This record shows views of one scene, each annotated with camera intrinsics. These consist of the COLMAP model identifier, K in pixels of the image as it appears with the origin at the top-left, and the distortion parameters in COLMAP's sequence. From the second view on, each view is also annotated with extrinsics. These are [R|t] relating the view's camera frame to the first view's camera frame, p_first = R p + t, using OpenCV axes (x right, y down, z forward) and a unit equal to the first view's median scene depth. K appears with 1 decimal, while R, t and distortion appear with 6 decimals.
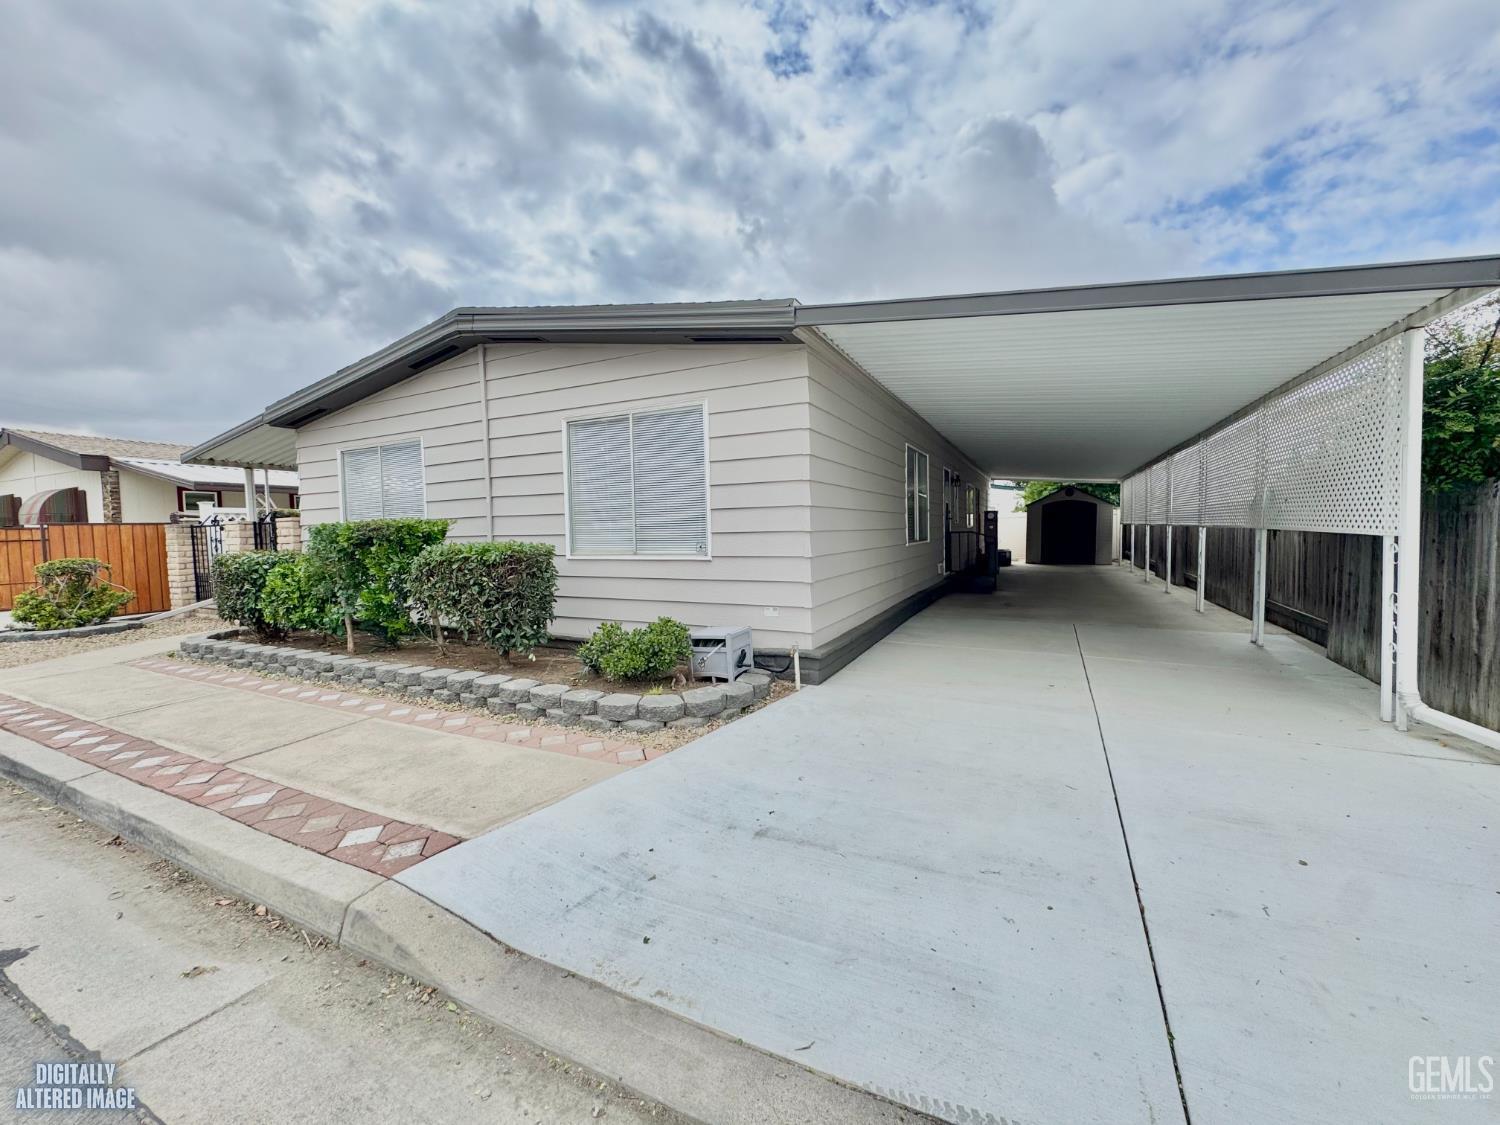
lens RADIAL K [[604.7, 0, 748.6], [0, 604.7, 558.1], [0, 0, 1]] dist [-0.002329, -0.000290]
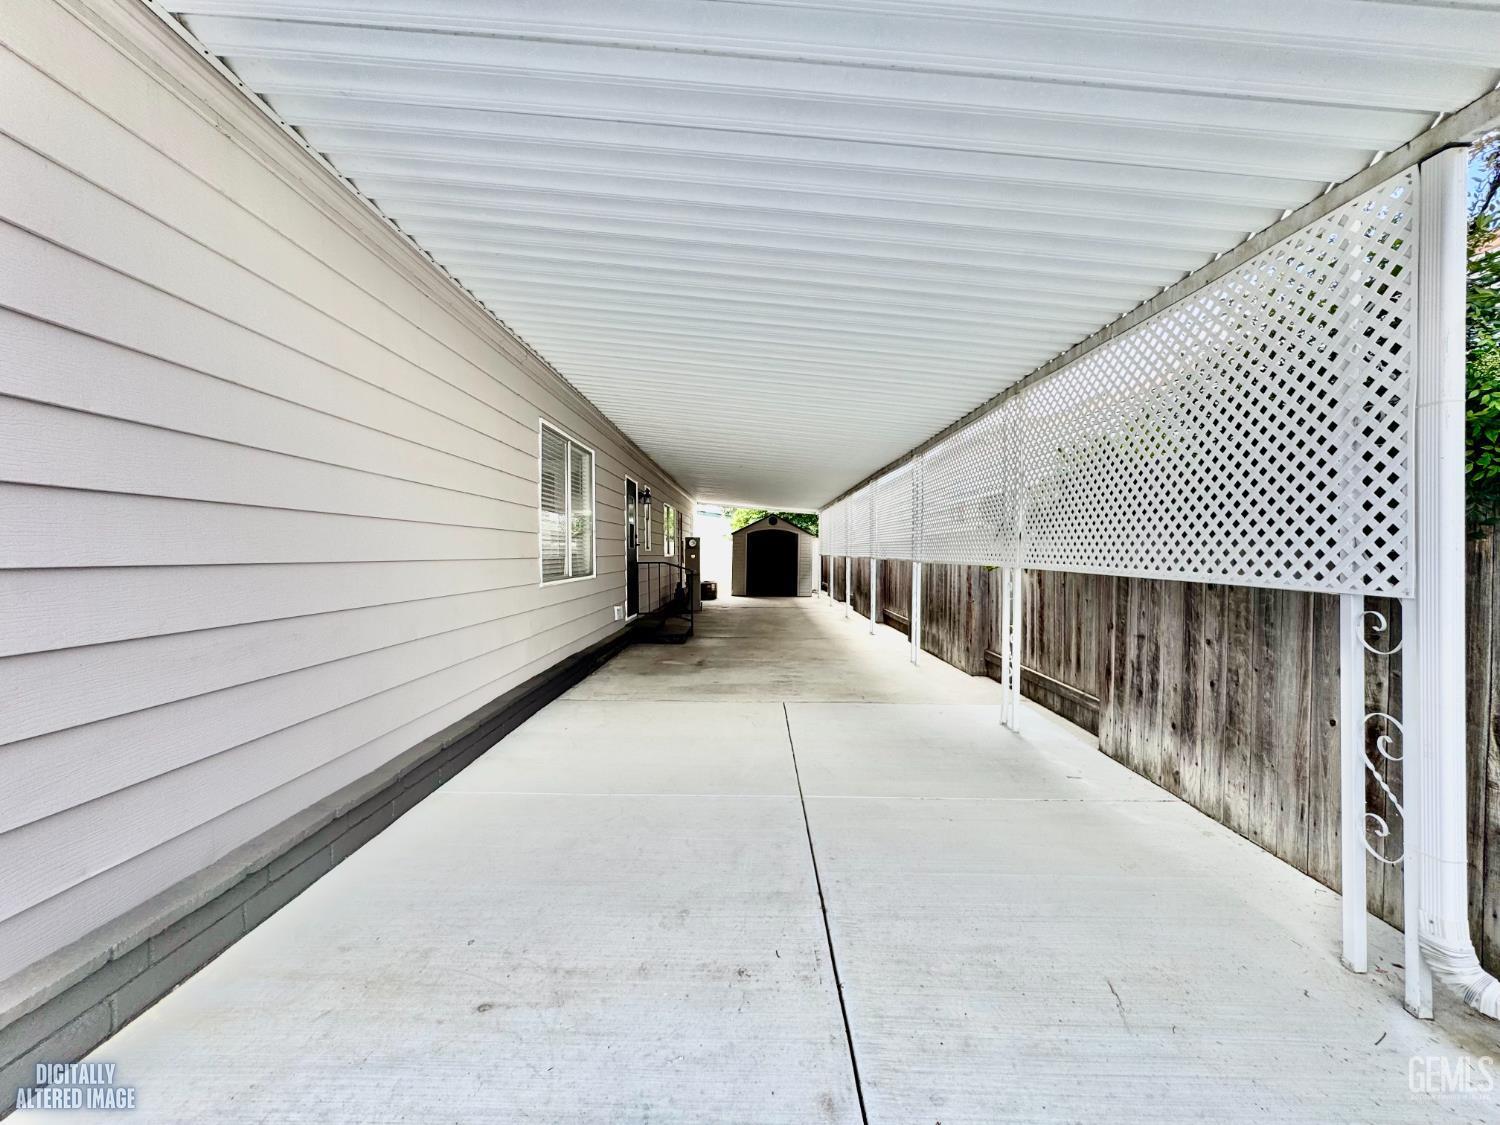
lens RADIAL K [[604.7, 0, 748.6], [0, 604.7, 558.1], [0, 0, 1]] dist [-0.002329, -0.000290]
pose [[0.900822, 0.014929, 0.433933, 0.254304], [0.003707, 0.999108, -0.042068, -0.031131], [-0.434174, 0.039504, 0.899963, 0.493795]]
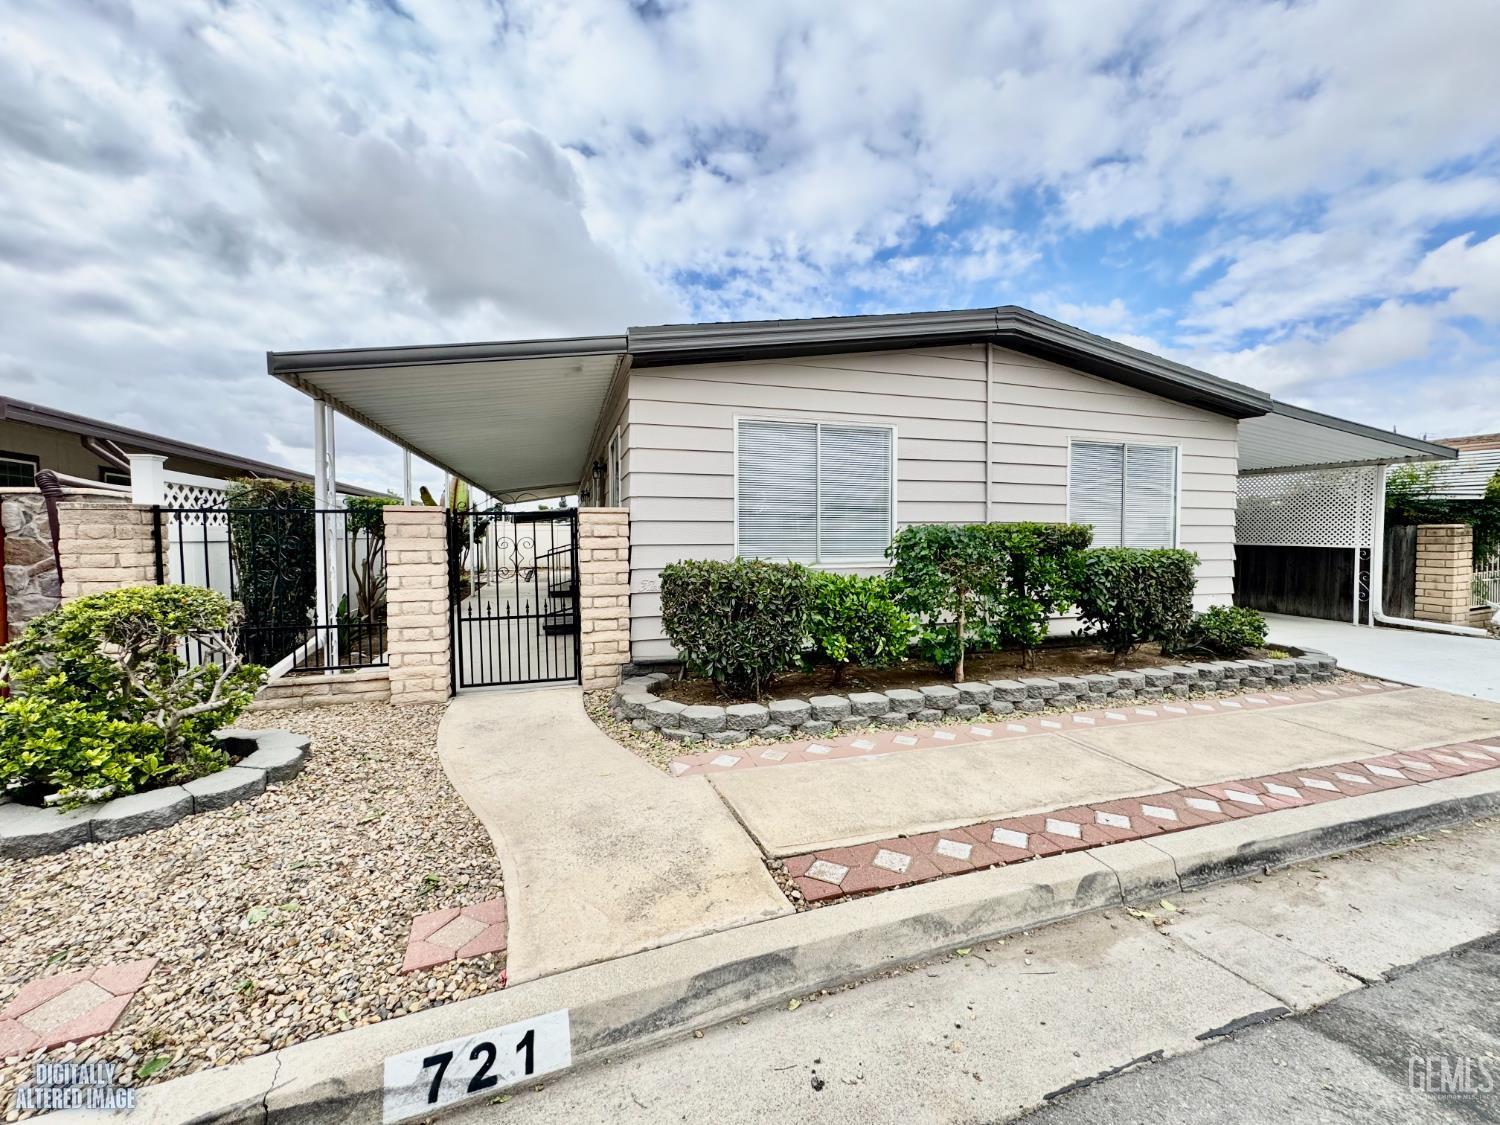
lens RADIAL K [[604.7, 0, 748.6], [0, 604.7, 558.1], [0, 0, 1]] dist [-0.002329, -0.000290]
pose [[0.715328, -0.005451, 0.698767, -1.493004], [0.016668, 0.999818, -0.009264, -0.009669], [-0.698590, 0.018274, 0.715289, 0.627729]]
